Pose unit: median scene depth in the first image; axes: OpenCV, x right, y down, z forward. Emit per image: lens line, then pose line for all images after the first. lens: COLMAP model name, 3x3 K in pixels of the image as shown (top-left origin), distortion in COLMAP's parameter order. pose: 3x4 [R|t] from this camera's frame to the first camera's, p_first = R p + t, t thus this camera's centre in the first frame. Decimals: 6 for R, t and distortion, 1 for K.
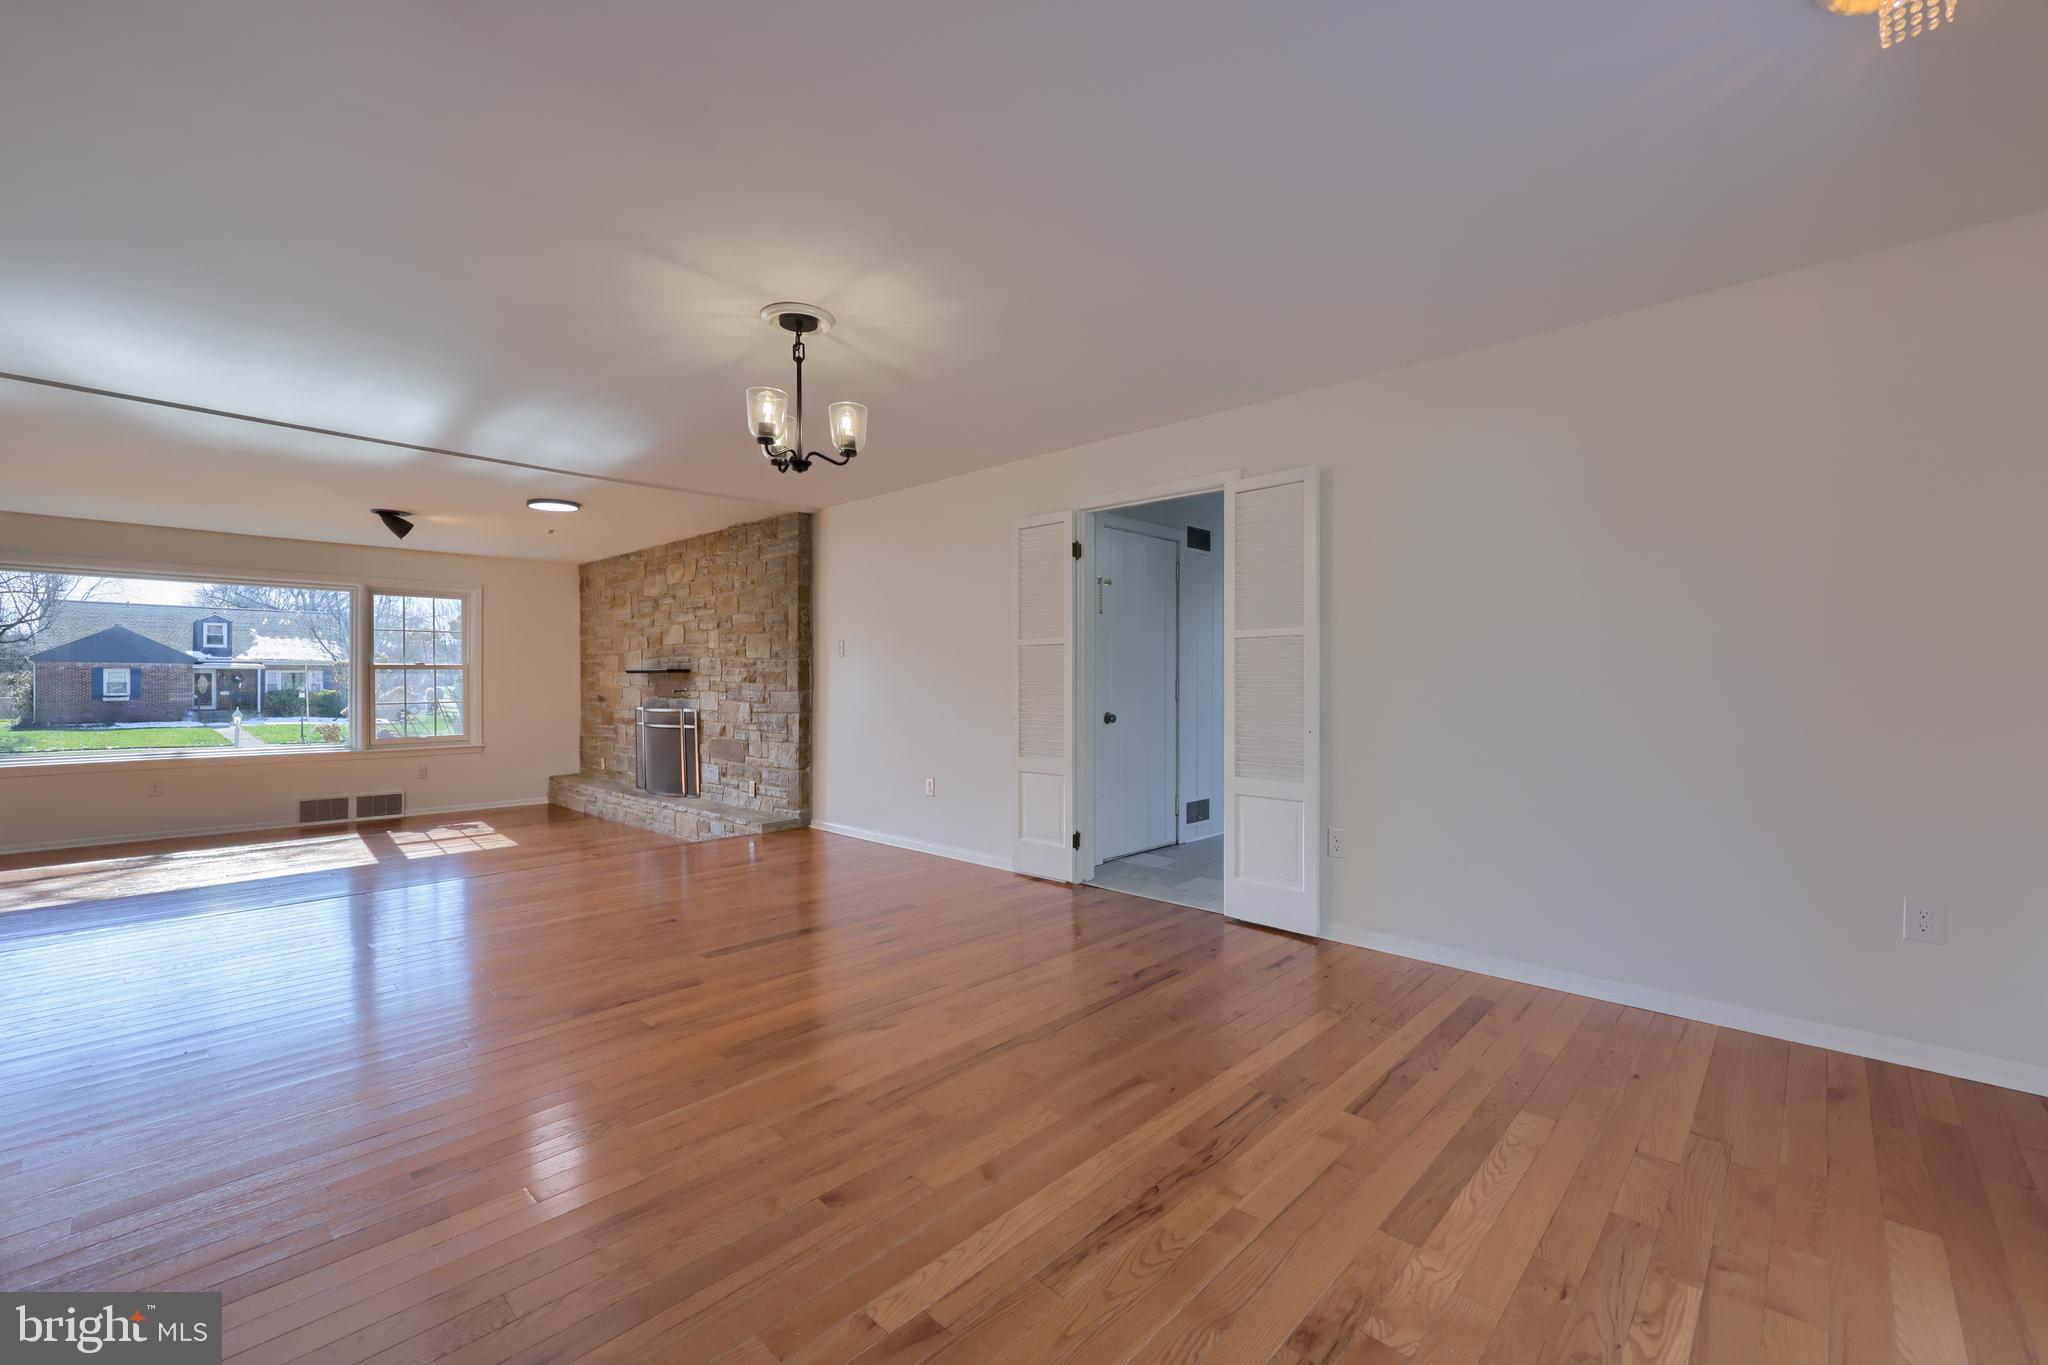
lens RADIAL K [[842.0, 0, 1024.0], [0, 842.0, 682.5], [0, 0, 1]] dist [0.000806, -0.000796]
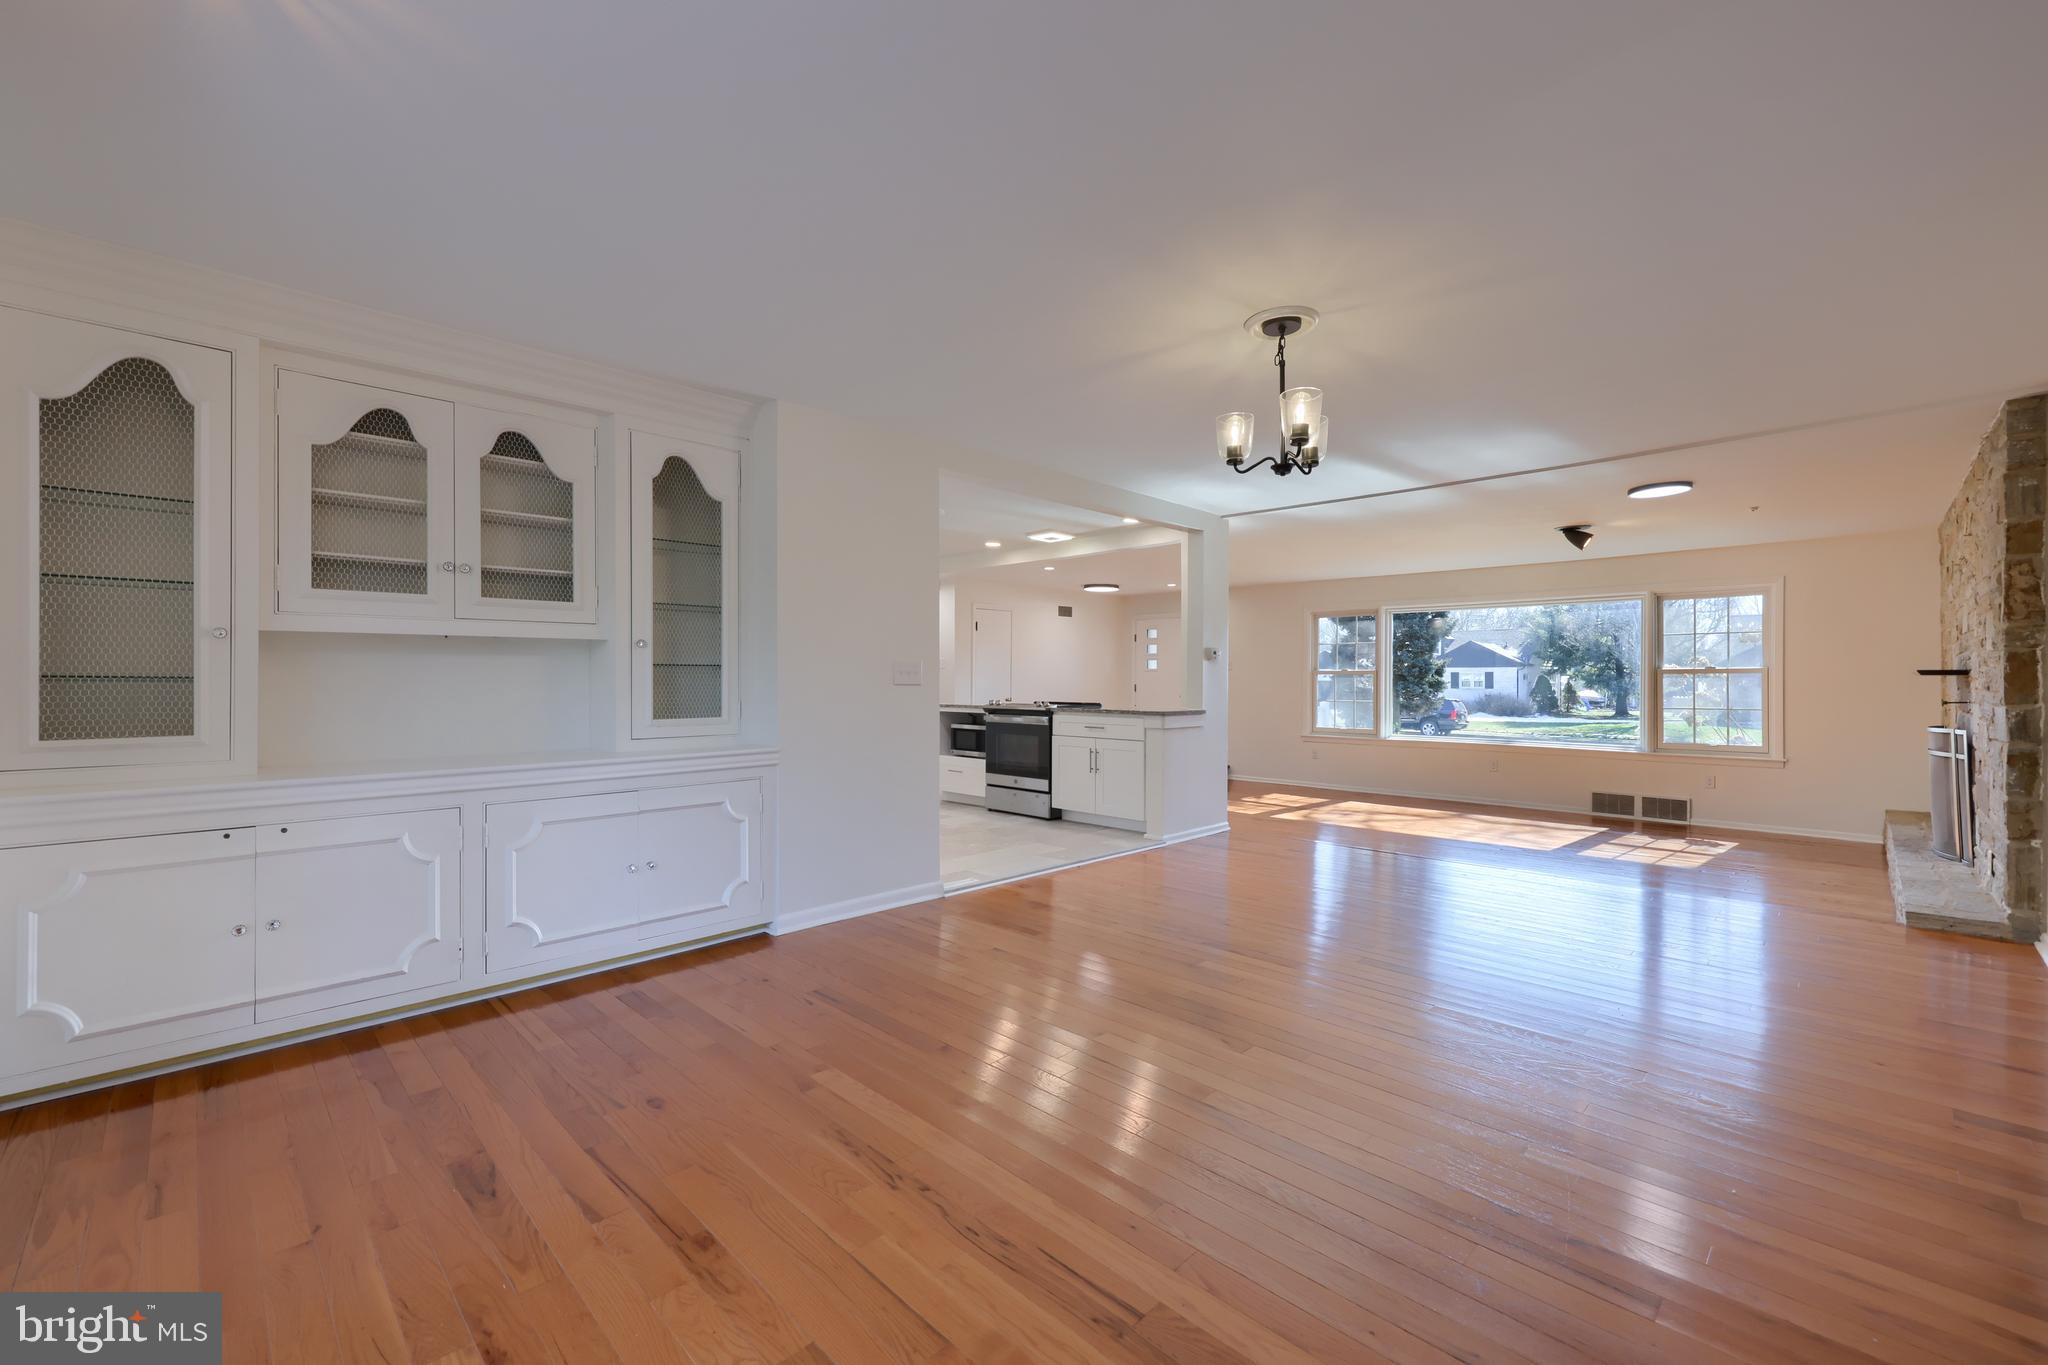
lens RADIAL K [[842.0, 0, 1024.0], [0, 842.0, 682.5], [0, 0, 1]] dist [0.000806, -0.000796]
pose [[-0.029285, 0.000804, -0.999571, 0.271295], [-0.005992, 0.999982, 0.000980, -0.001742], [0.999553, 0.006018, -0.029279, 0.267037]]
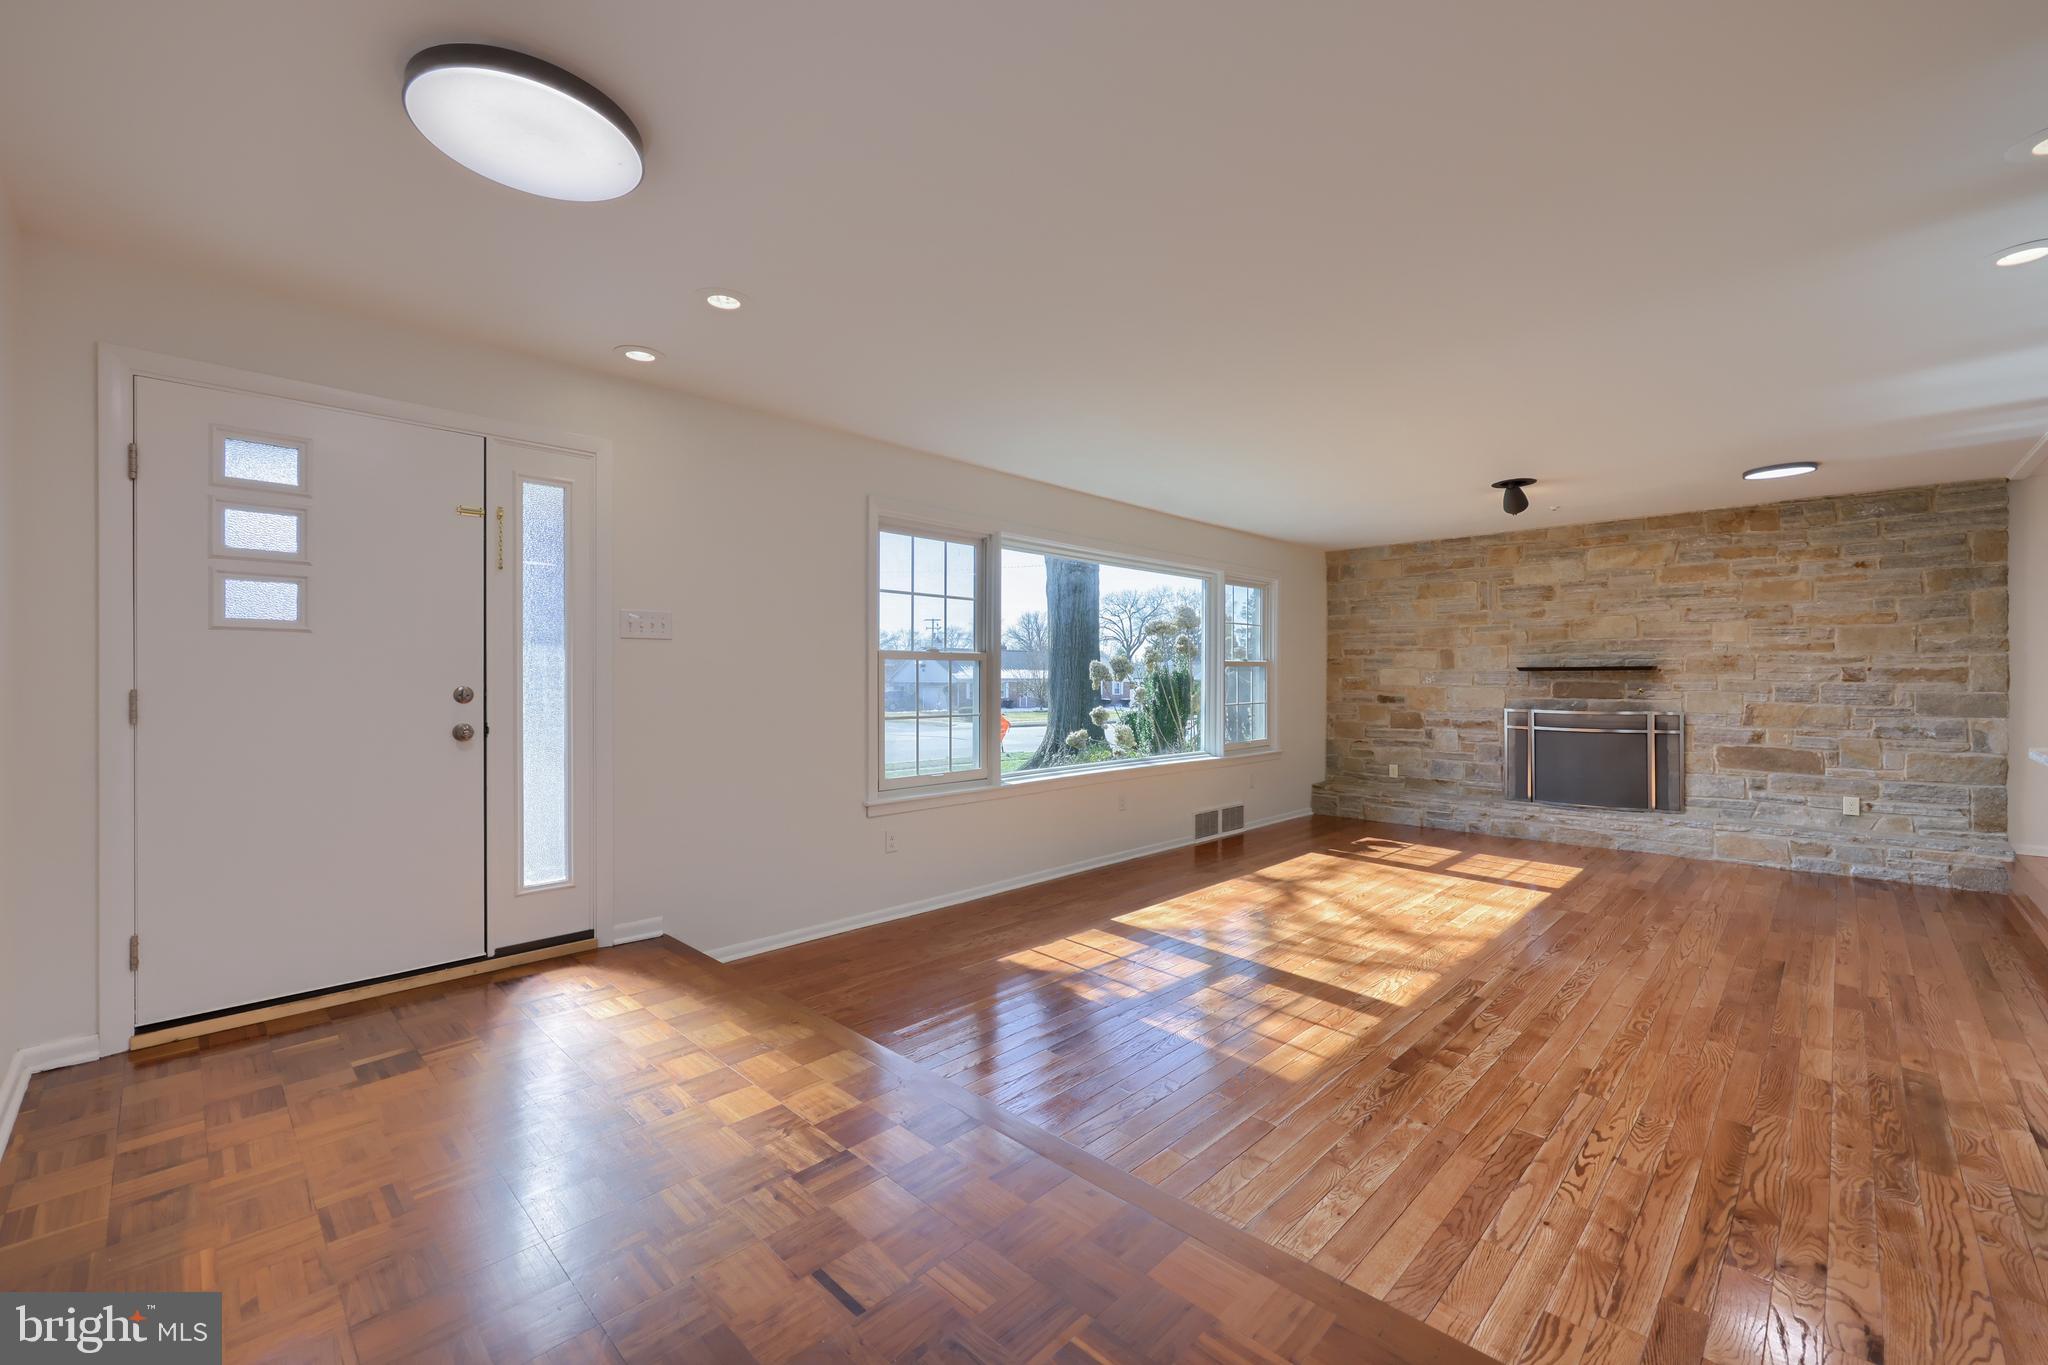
lens RADIAL K [[833.1, 0, 1036.8], [0, 833.1, 681.9], [0, 0, 1]] dist [-0.001428, 0.000019]
pose [[0.999989, -0.001260, -0.004419, -0.987568], [0.001265, 0.999998, 0.001208, -0.001161], [0.004417, -0.001213, 0.999990, 0.114334]]
